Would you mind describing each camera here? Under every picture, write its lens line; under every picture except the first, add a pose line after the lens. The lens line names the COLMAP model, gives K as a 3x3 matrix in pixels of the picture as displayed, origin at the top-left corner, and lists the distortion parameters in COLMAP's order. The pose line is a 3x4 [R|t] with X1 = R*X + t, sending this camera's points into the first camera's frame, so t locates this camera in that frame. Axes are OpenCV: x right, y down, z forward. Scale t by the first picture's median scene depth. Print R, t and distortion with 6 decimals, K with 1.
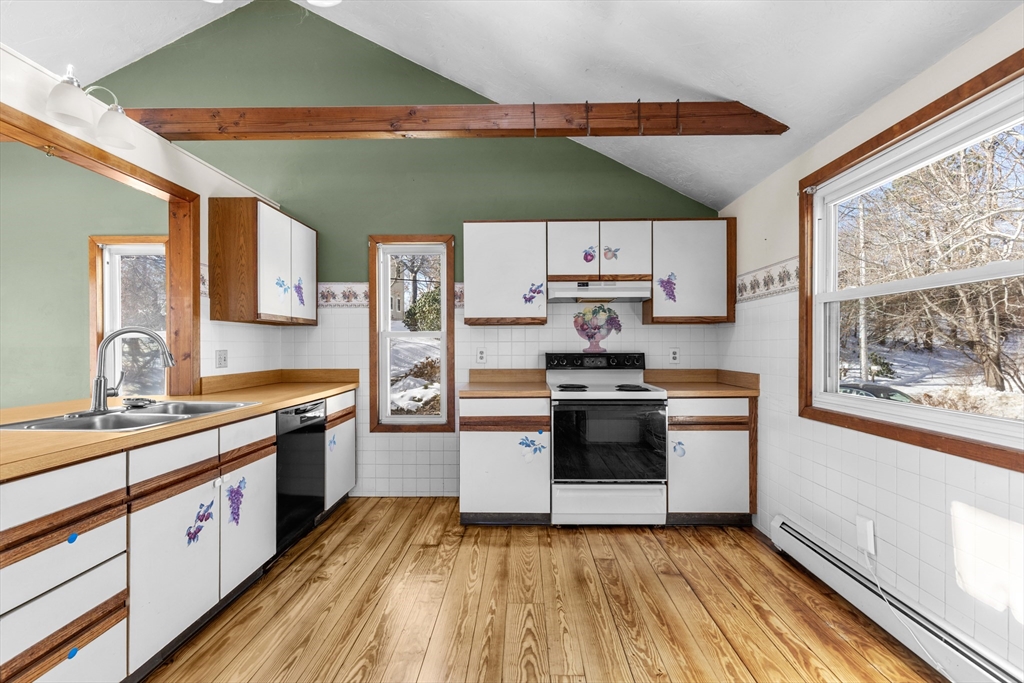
lens RADIAL K [[461.0, 0, 513.4], [0, 461.0, 348.1], [0, 0, 1]] dist [0.007422, -0.002156]
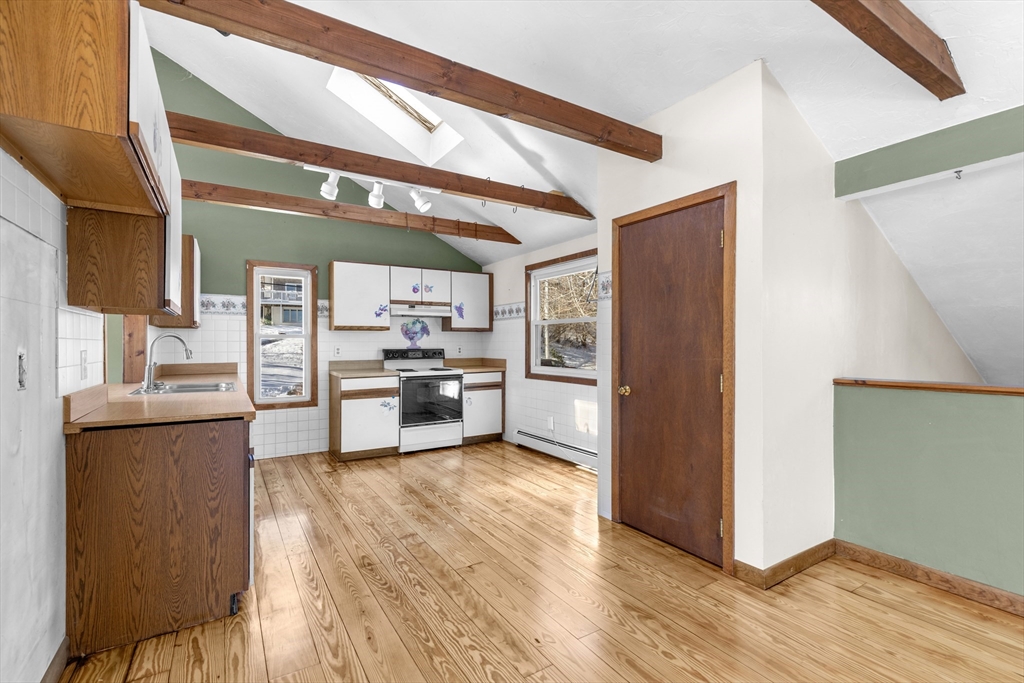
lens RADIAL K [[461.0, 0, 516.4], [0, 461.0, 344.3], [0, 0, 1]] dist [0.007422, -0.002156]
pose [[0.835386, -0.001035, 0.549663, -0.436886], [0.002426, 0.999995, -0.001805, -0.001722], [-0.549659, 0.002841, 0.835384, -0.561217]]
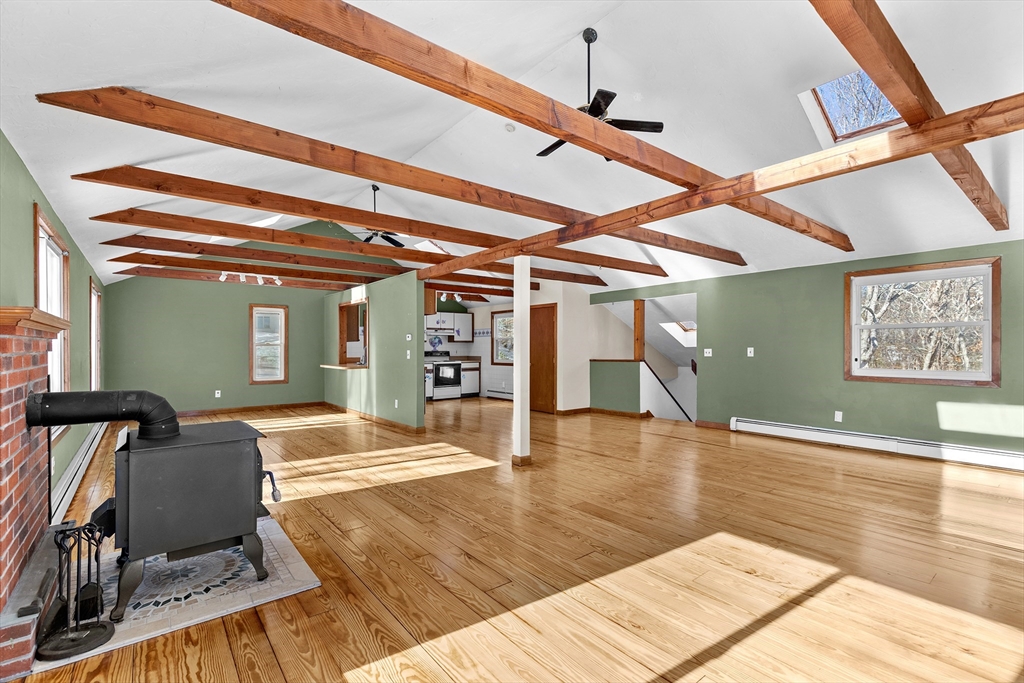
lens RADIAL K [[461.0, 0, 517.6], [0, 461.0, 350.3], [0, 0, 1]] dist [0.007422, -0.002156]
pose [[0.765998, -0.004100, 0.642830, -1.563259], [0.003970, 0.999991, 0.001646, 0.001253], [-0.642830, 0.001291, 0.766007, -1.965841]]
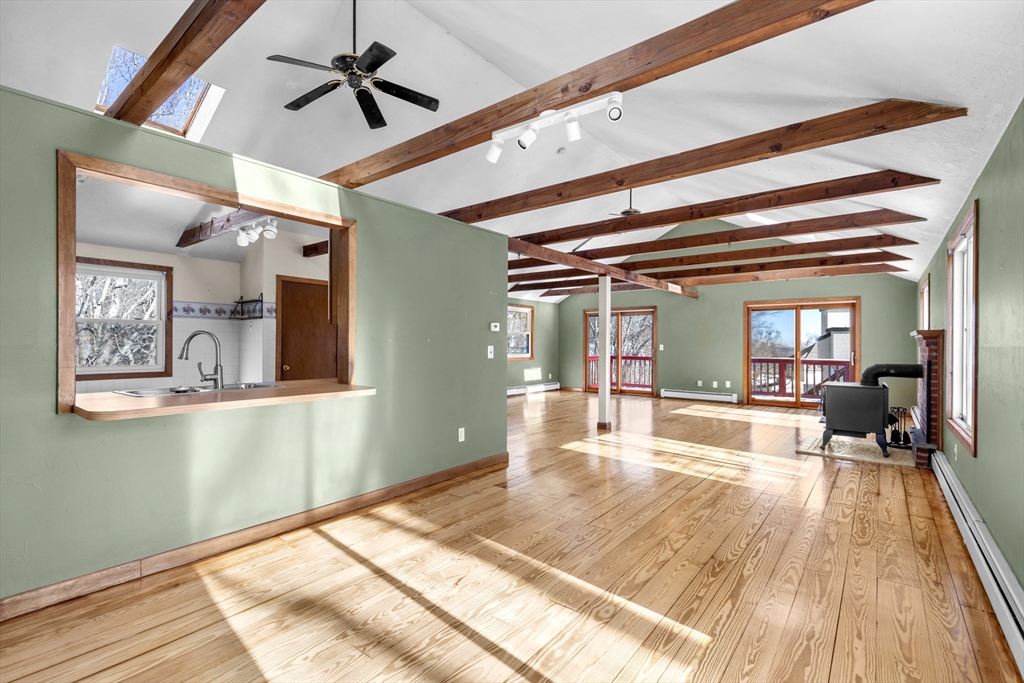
lens RADIAL K [[461.0, 0, 513.2], [0, 461.0, 342.5], [0, 0, 1]] dist [0.007422, -0.002156]
pose [[-0.792781, -0.001491, 0.609504, -1.515084], [-0.003519, 0.999992, -0.002131, -0.005318], [-0.609496, -0.003835, -0.792780, 0.959002]]
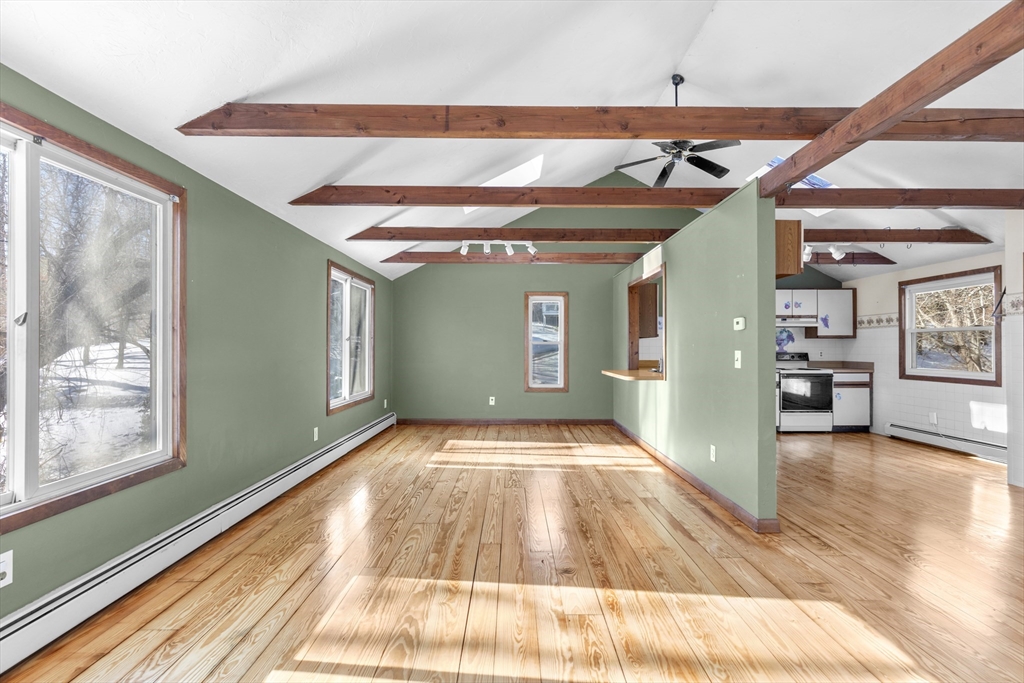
lens RADIAL K [[461.0, 0, 514.5], [0, 461.0, 341.4], [0, 0, 1]] dist [0.007422, -0.002156]
pose [[0.999762, 0.003617, 0.021525, -1.120612], [-0.003217, 0.999822, -0.018602, 0.002597], [-0.021588, 0.018528, 0.999595, -1.069933]]
